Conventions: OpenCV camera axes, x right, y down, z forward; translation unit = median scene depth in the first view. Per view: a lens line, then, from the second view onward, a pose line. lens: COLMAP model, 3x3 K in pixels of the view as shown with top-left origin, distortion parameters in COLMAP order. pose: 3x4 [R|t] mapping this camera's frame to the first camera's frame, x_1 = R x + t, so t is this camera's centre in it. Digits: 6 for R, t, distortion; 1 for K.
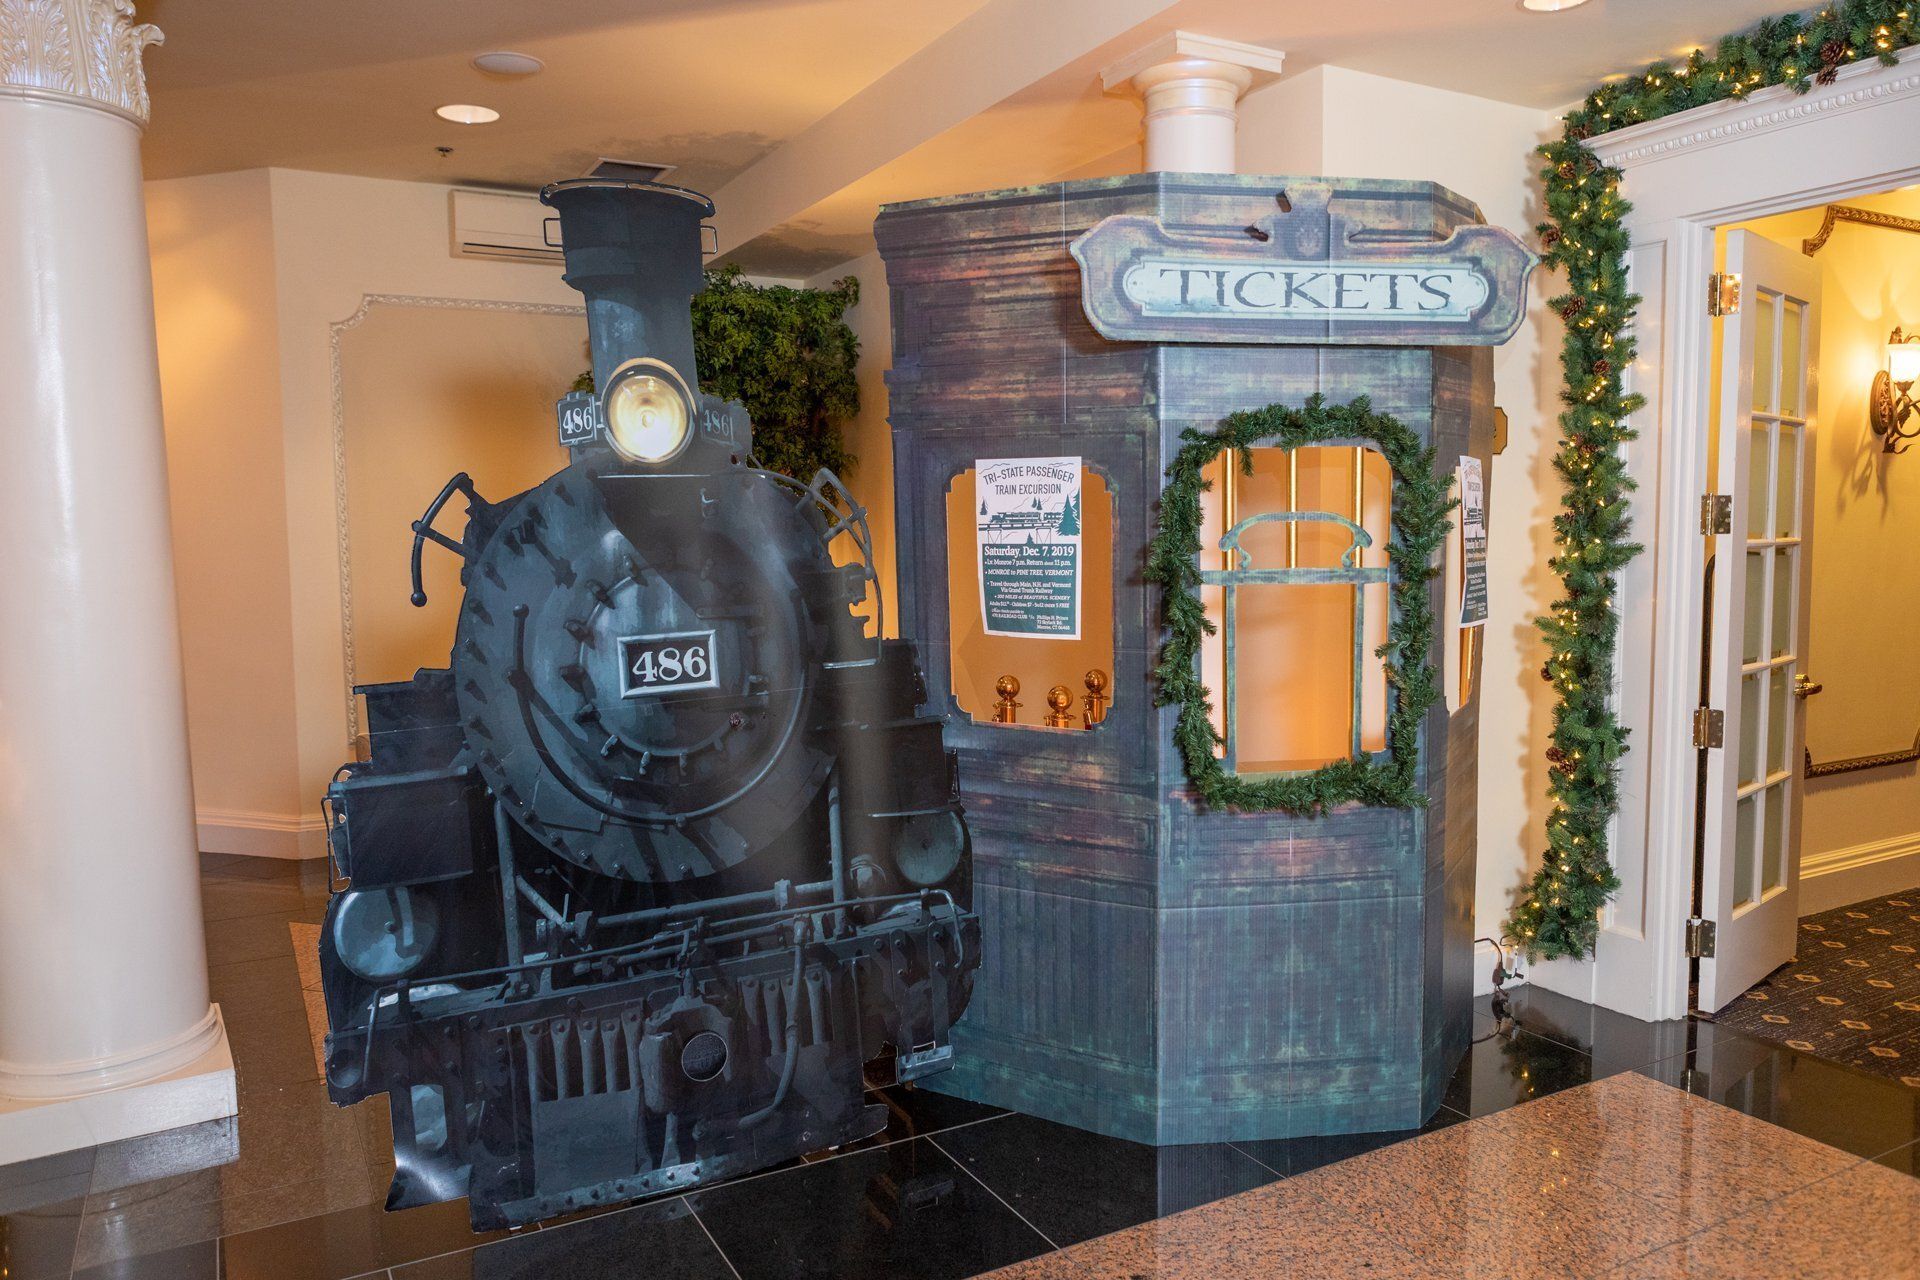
lens RADIAL K [[1348.3, 0, 952.2], [0, 1348.3, 630.8], [0, 0, 1]] dist [-0.025578, 0.000883]
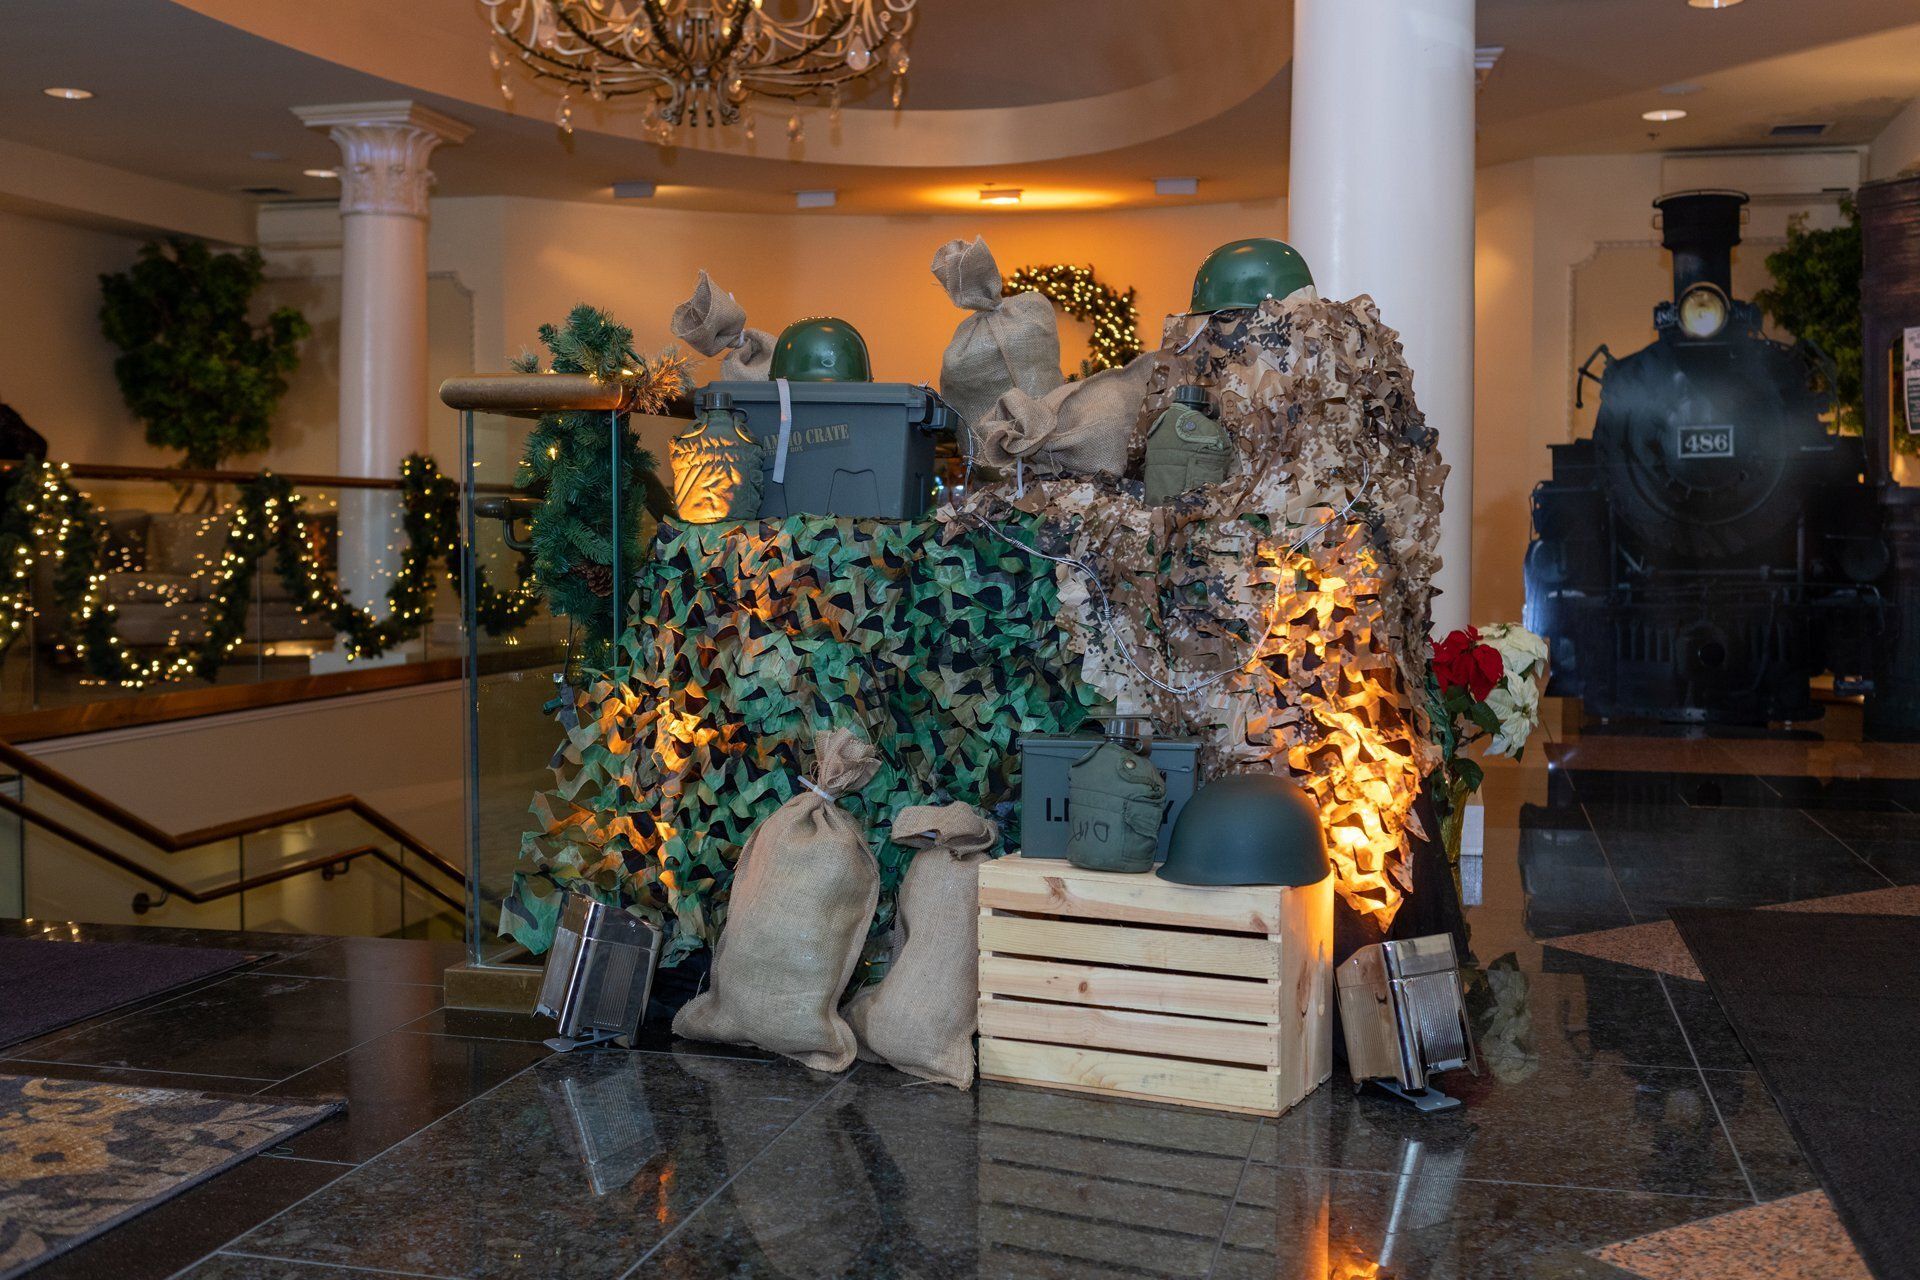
lens RADIAL K [[2040.6, 0, 960.0], [0, 2040.6, 640.0], [0, 0, 1]] dist [-0.008719, -0.009926]
pose [[0.733948, 0.053528, -0.677093, 0.941669], [-0.064842, 0.997858, 0.008599, 0.333114], [0.676103, 0.037593, 0.735848, -1.748822]]
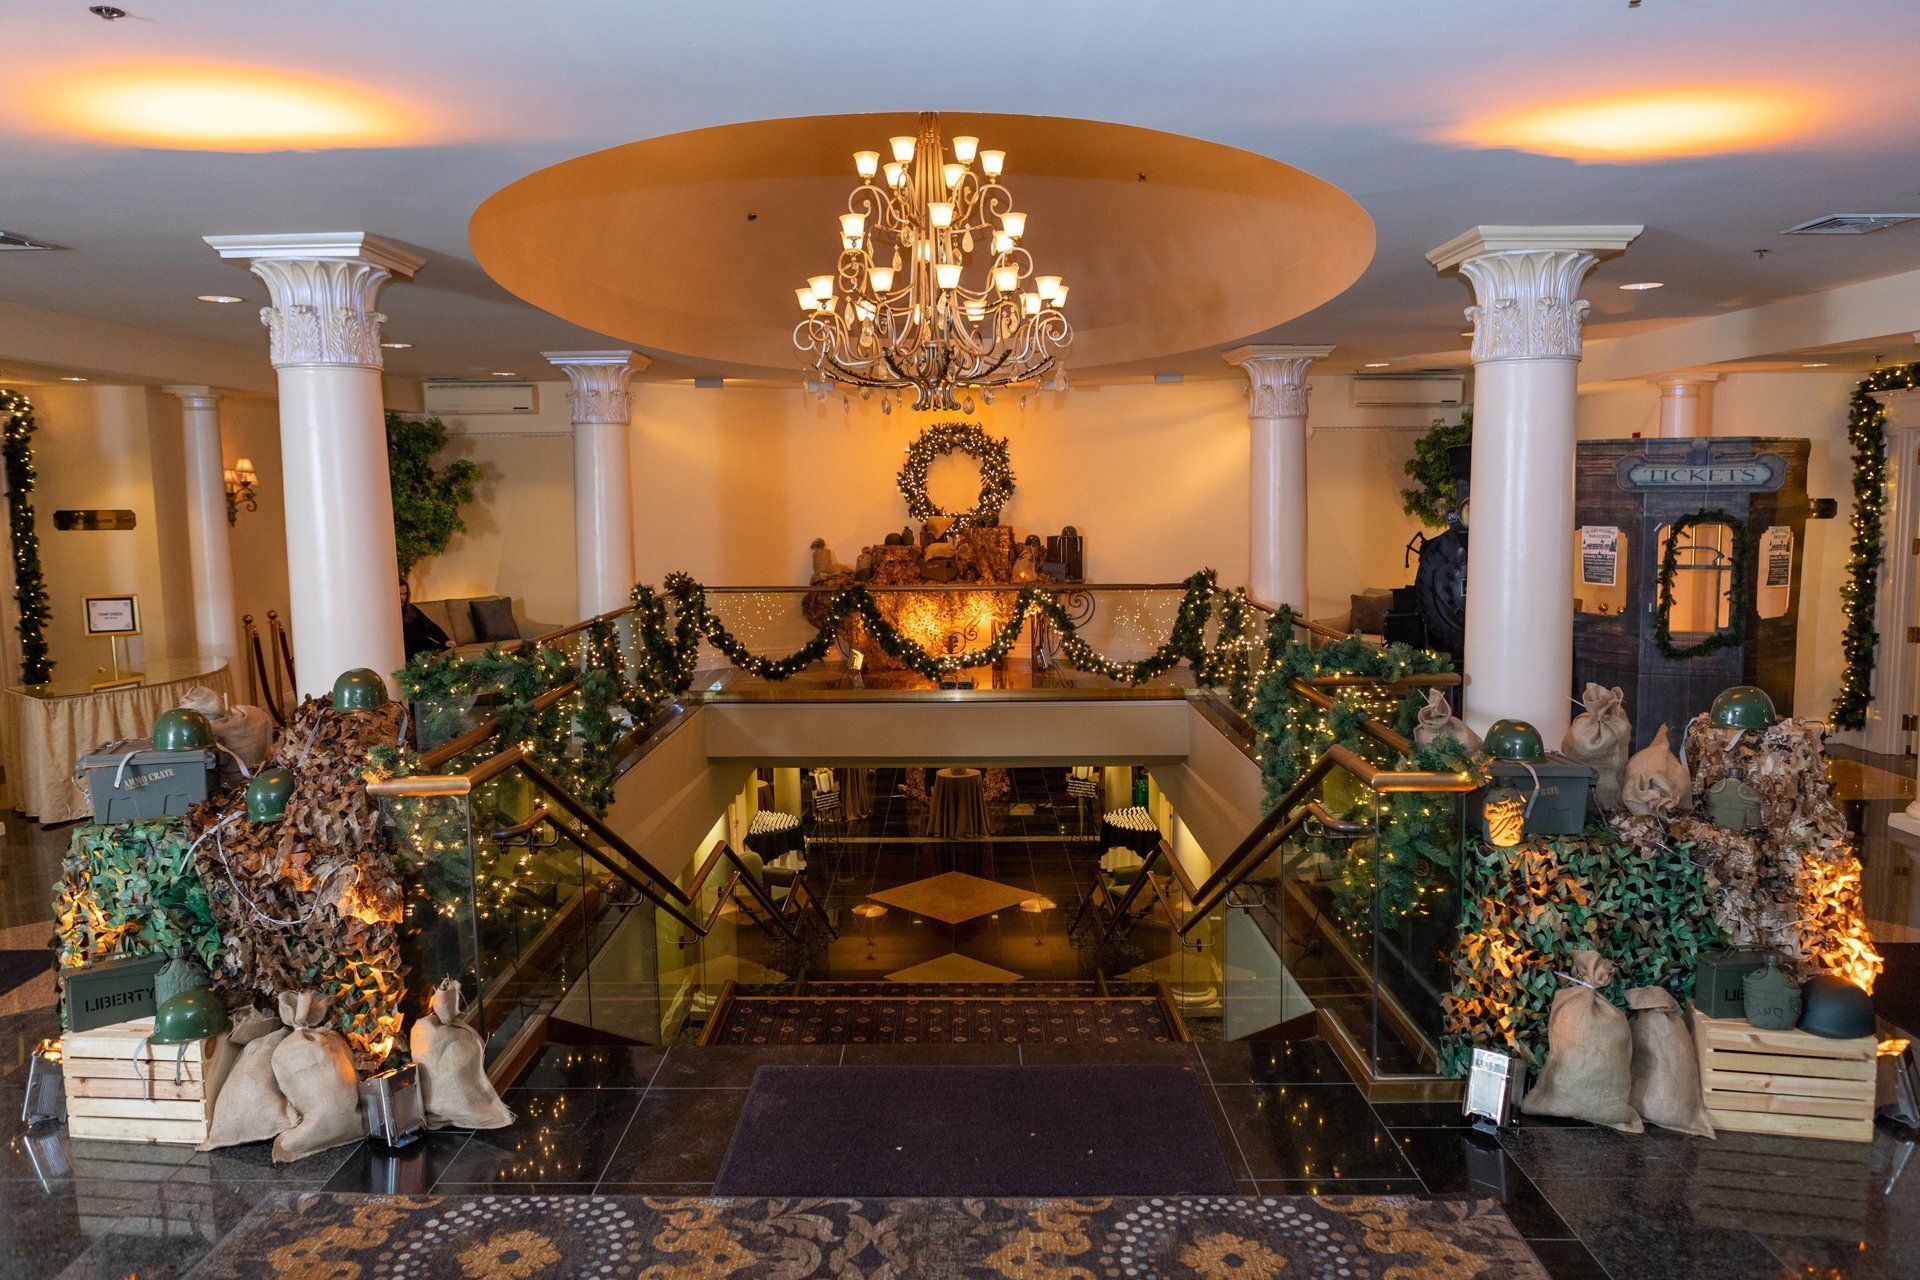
lens RADIAL K [[1348.3, 0, 952.2], [0, 1348.3, 630.8], [0, 0, 1]] dist [-0.025578, 0.000883]
pose [[0.870960, 0.054275, -0.488348, 0.286168], [-0.038265, 0.998354, 0.042711, 0.038294], [0.489862, -0.018513, 0.871603, -2.502803]]
